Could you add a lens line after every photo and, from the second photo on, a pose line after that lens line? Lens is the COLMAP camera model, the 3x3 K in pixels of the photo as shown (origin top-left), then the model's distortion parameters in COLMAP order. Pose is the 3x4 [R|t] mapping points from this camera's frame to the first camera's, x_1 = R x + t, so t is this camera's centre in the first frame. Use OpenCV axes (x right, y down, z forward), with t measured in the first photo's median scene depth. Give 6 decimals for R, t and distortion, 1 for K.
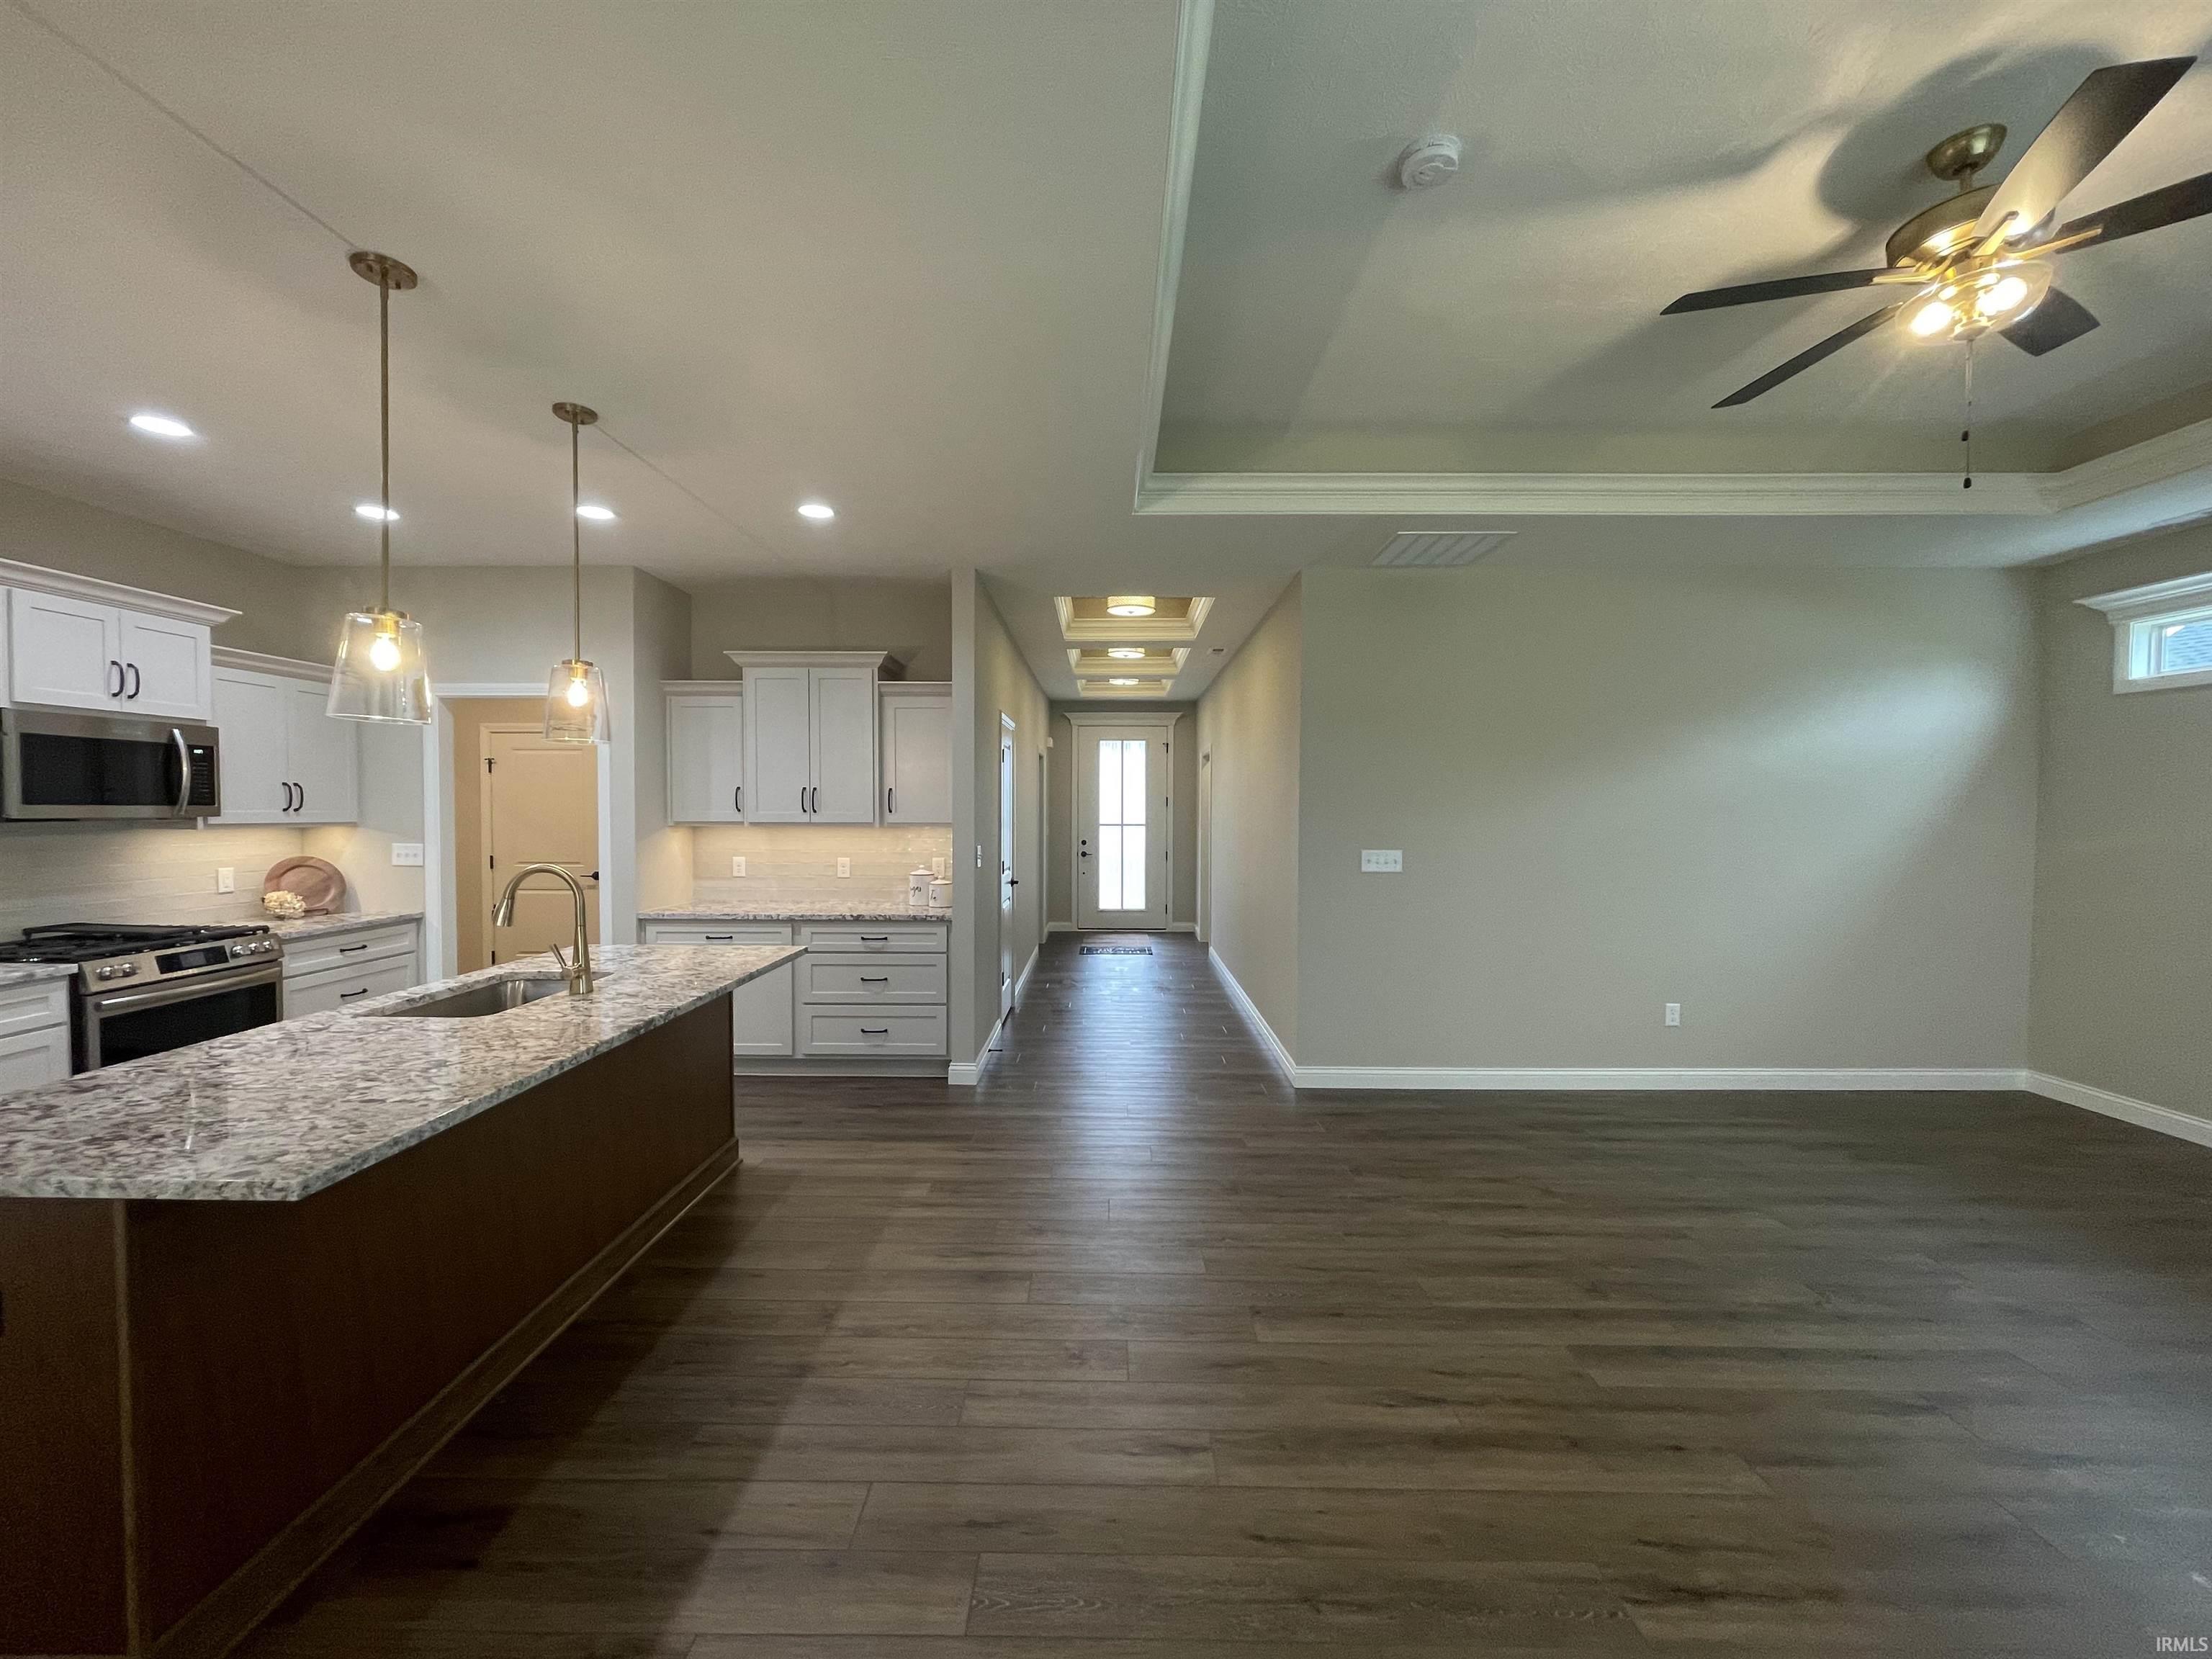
lens RADIAL K [[890.7, 0, 1099.9], [0, 890.7, 832.3], [0, 0, 1]] dist [-0.001715, -0.000372]
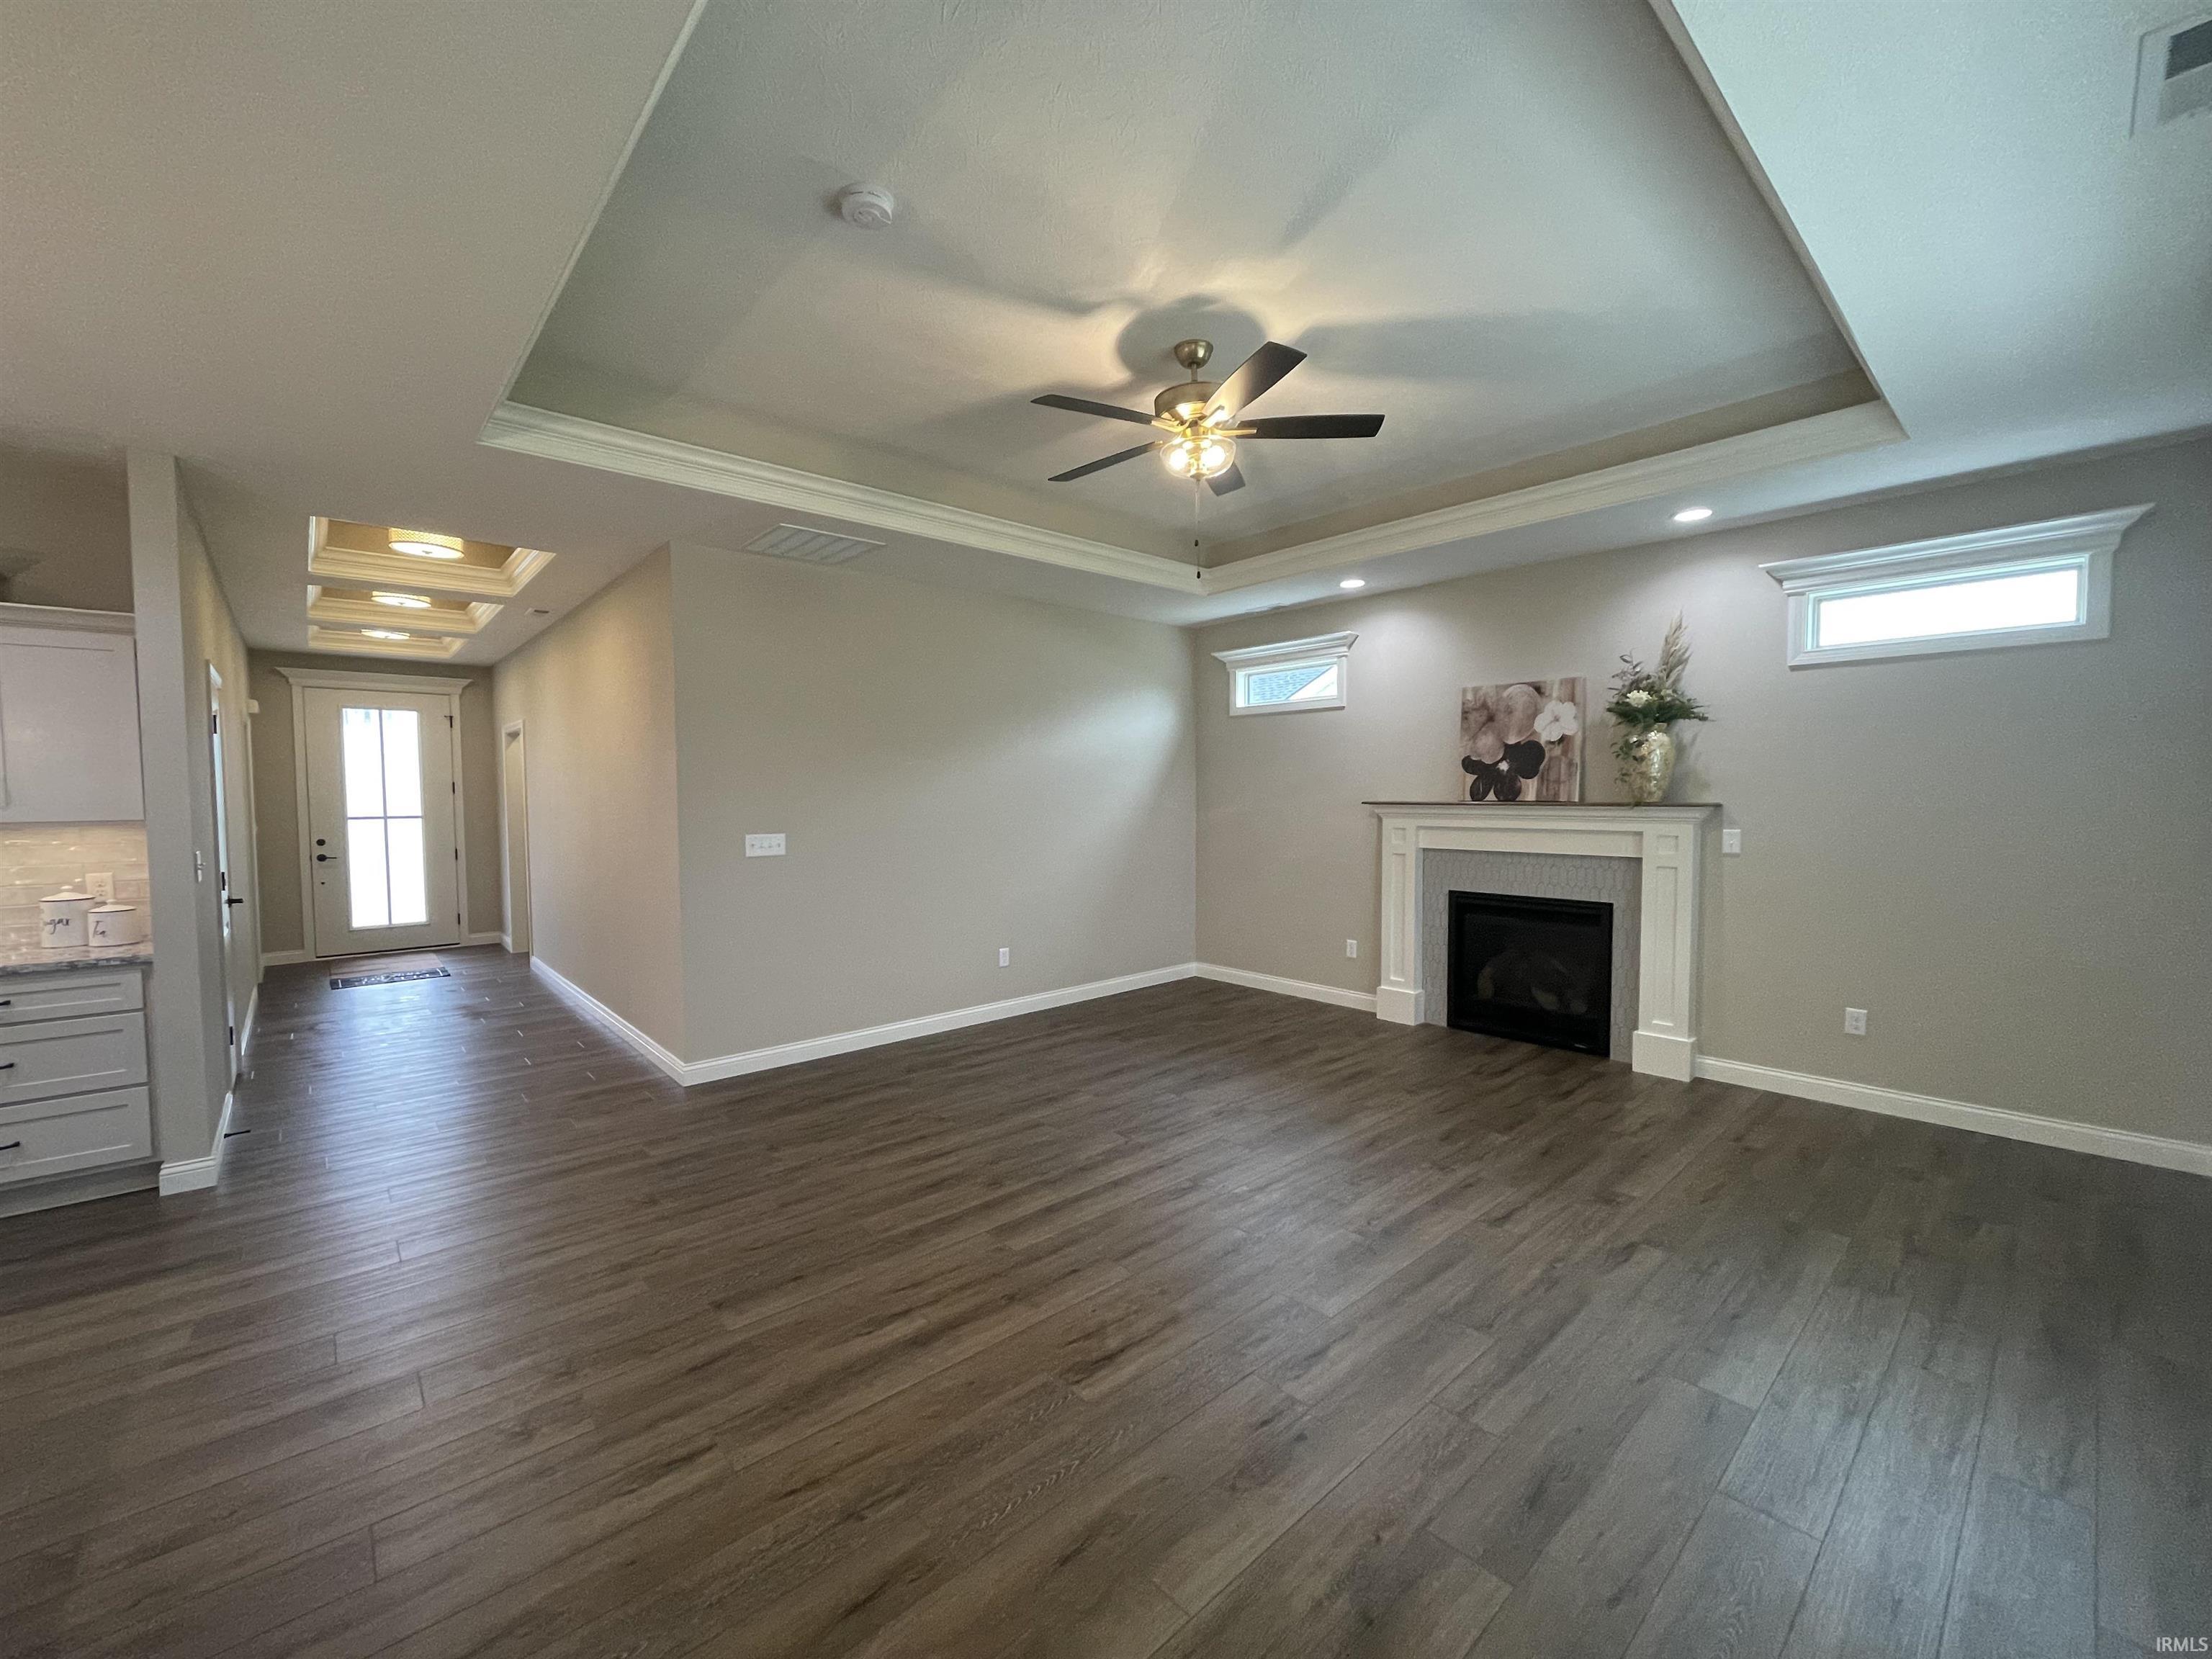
lens RADIAL K [[890.7, 0, 1099.9], [0, 890.7, 832.3], [0, 0, 1]] dist [-0.001715, -0.000372]
pose [[0.738704, -0.038941, 0.672904, -0.097294], [0.027213, 0.999239, 0.027952, -0.000358], [-0.673481, -0.002337, 0.739201, -0.006114]]
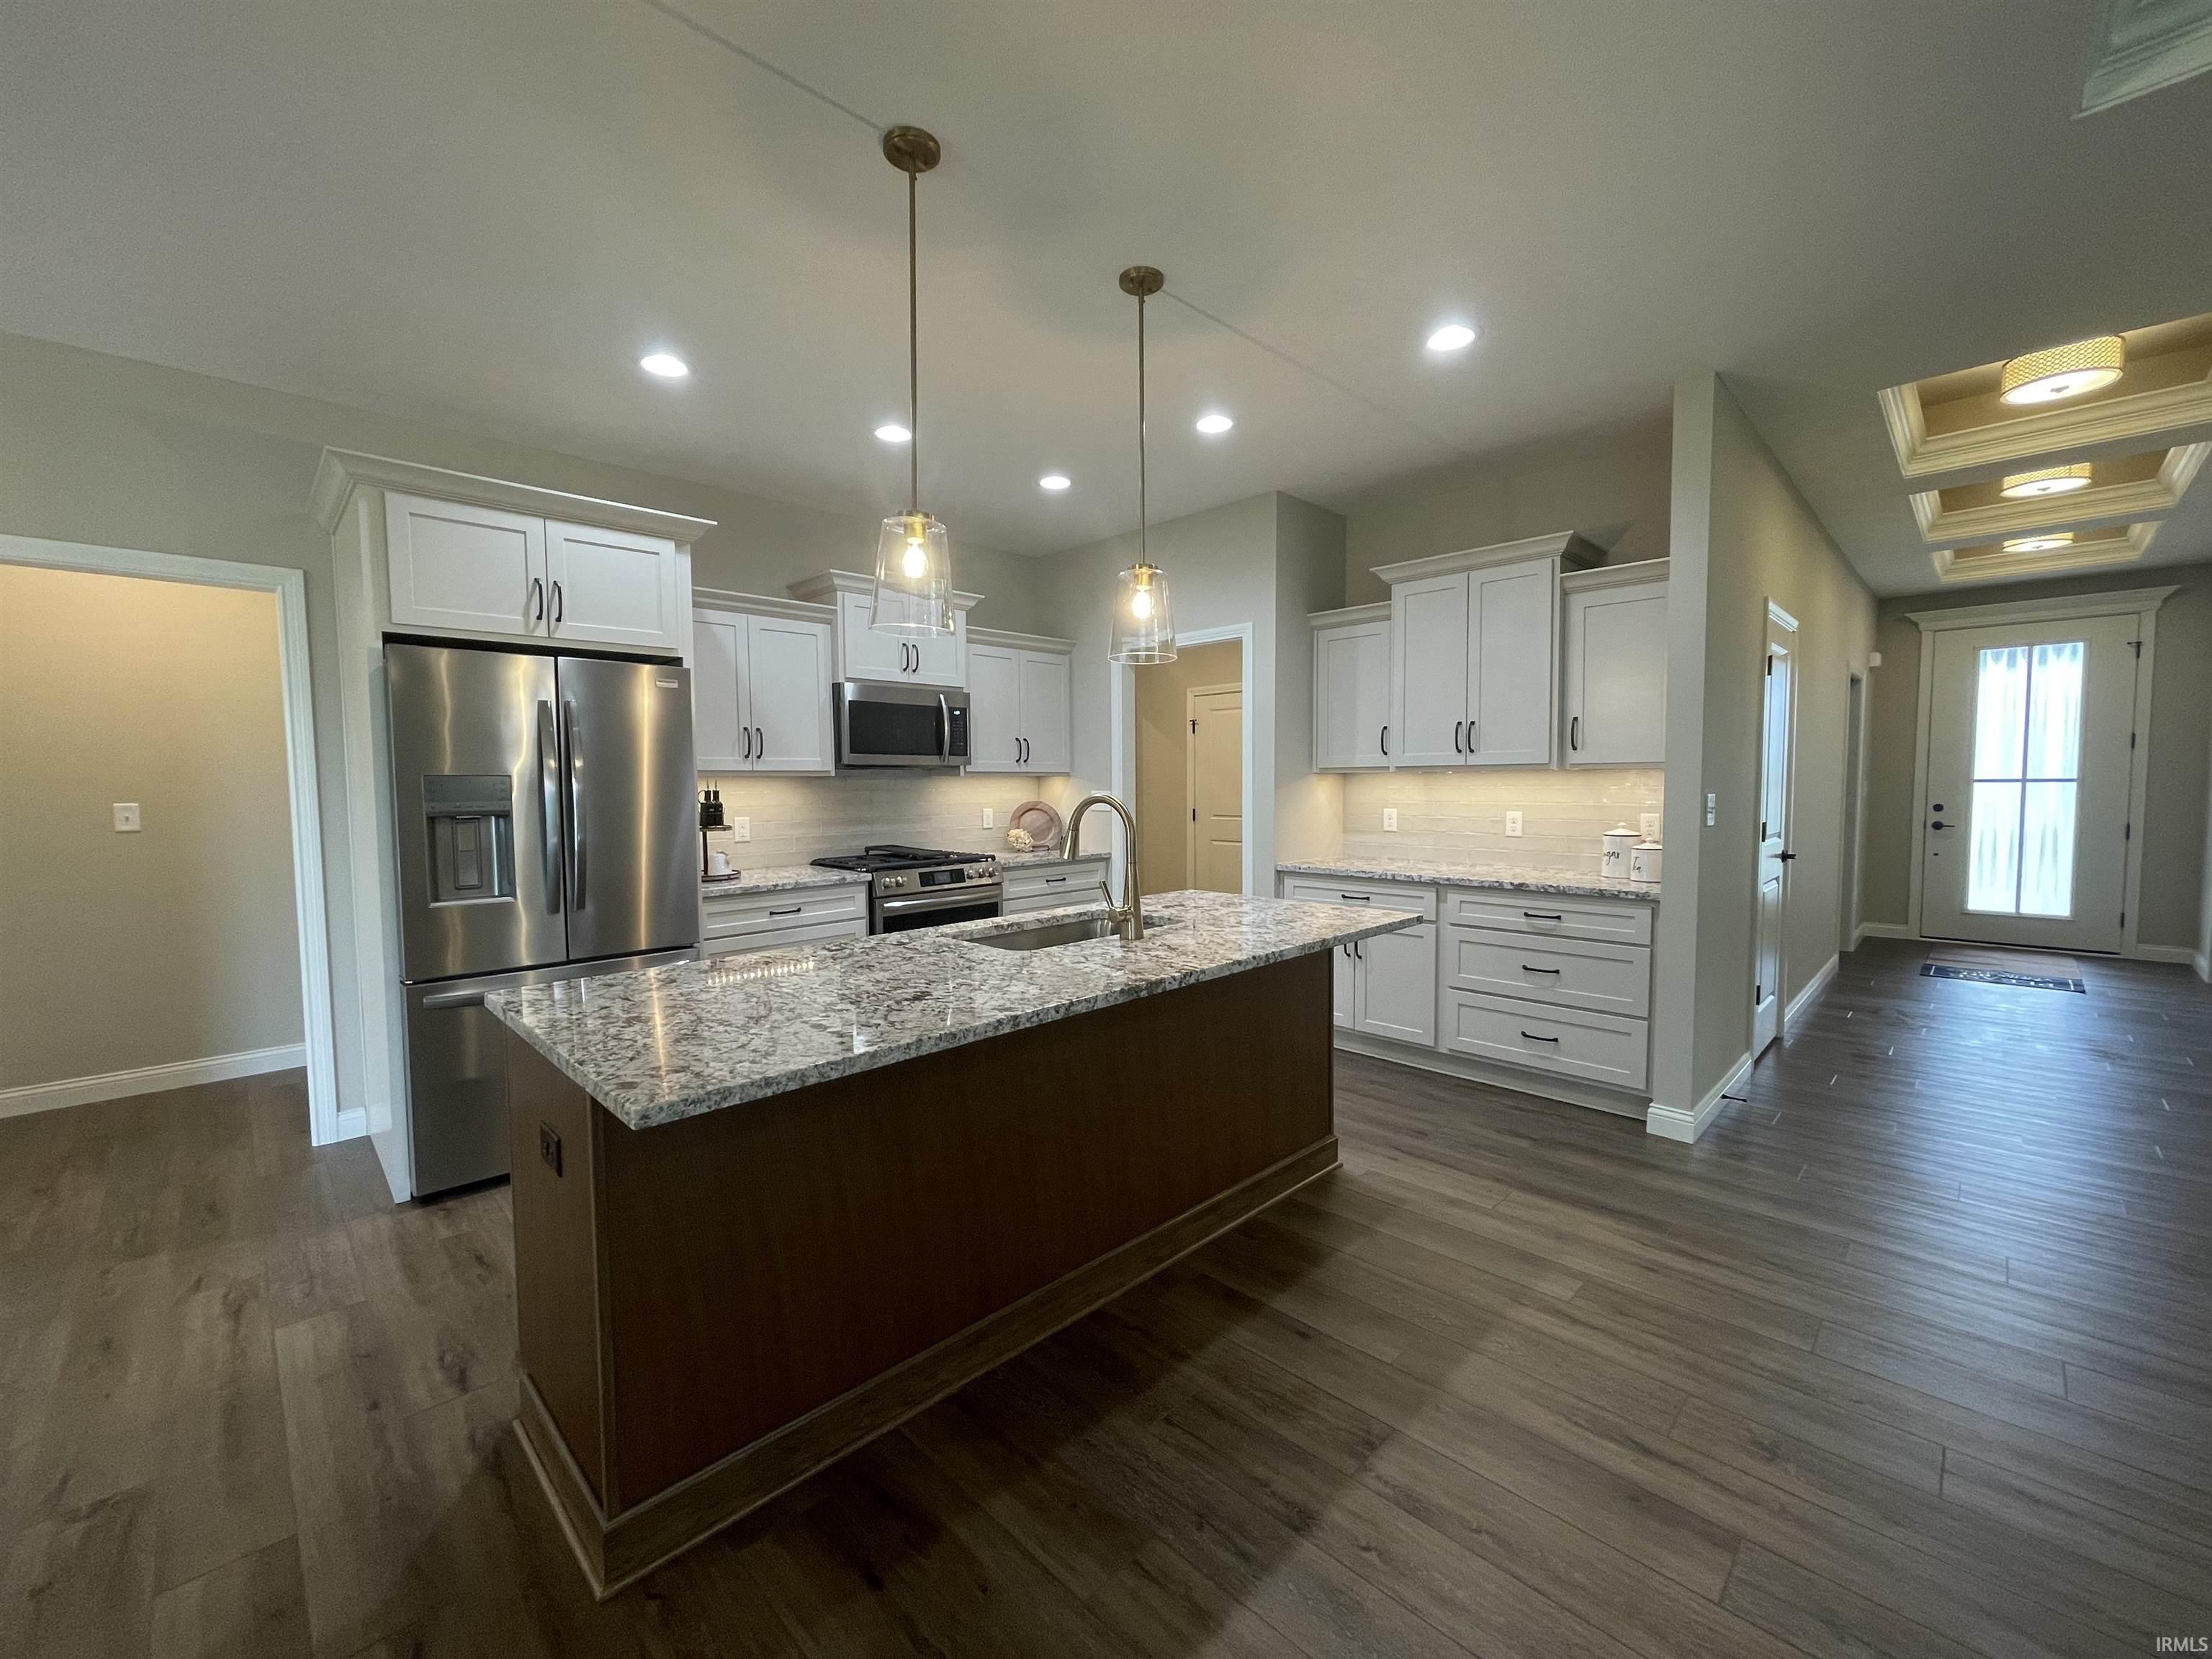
lens RADIAL K [[890.9, 0, 1102.9], [0, 890.9, 833.0], [0, 0, 1]] dist [0.000242, 0.000595]
pose [[0.712499, 0.031713, -0.700956, 0.010995], [-0.008170, 0.999285, 0.036905, 0.028264], [0.701626, -0.020568, 0.712249, 0.235251]]
